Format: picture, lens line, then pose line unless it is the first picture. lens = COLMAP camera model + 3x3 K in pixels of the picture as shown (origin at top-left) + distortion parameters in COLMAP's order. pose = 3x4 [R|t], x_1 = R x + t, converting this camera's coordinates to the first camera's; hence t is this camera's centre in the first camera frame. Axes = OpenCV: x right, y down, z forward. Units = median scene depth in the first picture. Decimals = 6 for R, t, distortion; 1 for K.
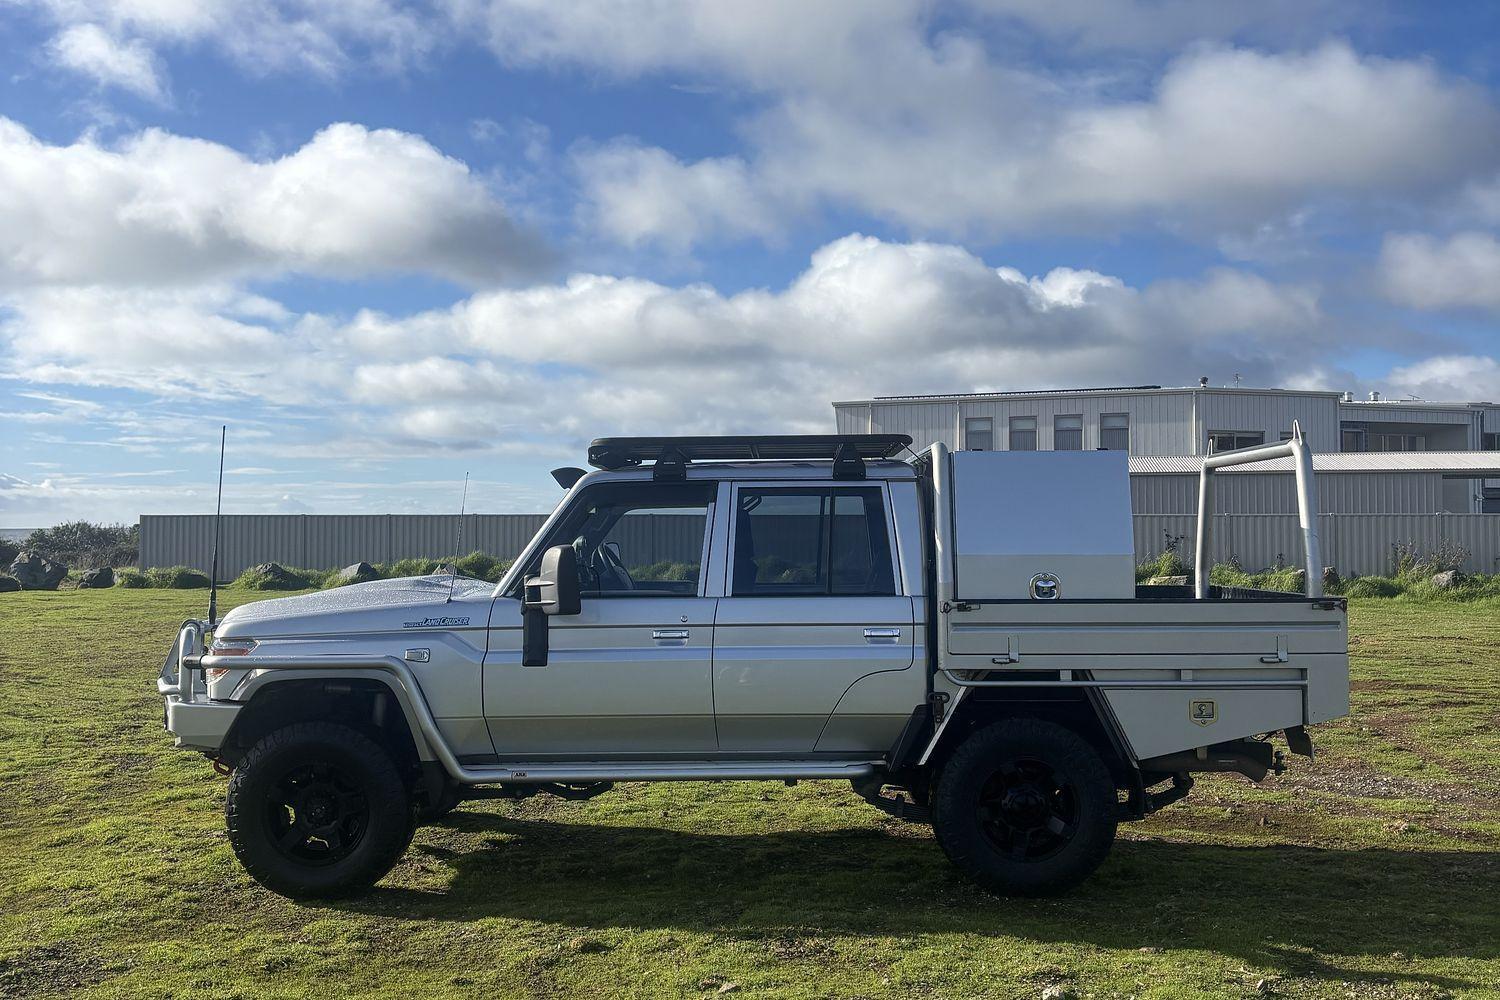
lens RADIAL K [[1514.1, 0, 772.7], [0, 1514.1, 495.4], [0, 0, 1]] dist [0.020058, -0.007345]
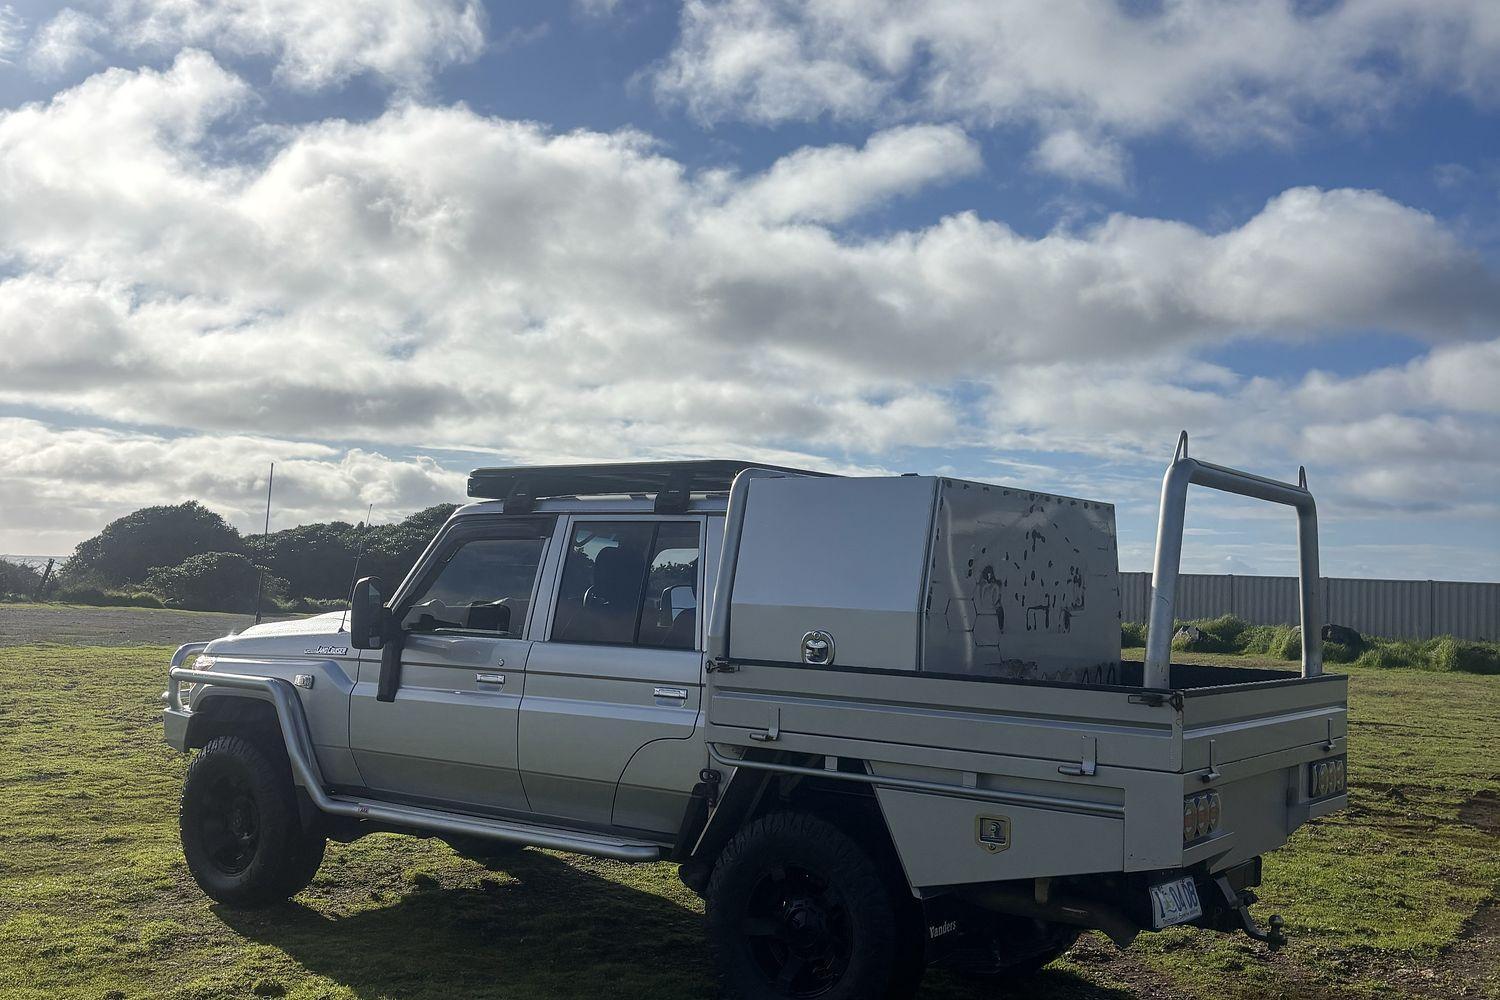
lens RADIAL K [[1514.1, 0, 772.7], [0, 1514.1, 495.4], [0, 0, 1]] dist [0.020058, -0.007345]
pose [[0.820256, -0.001809, -0.571994, 0.600364], [-0.021380, 0.999199, -0.033820, 0.007473], [0.571597, 0.039970, 0.819560, 0.328672]]
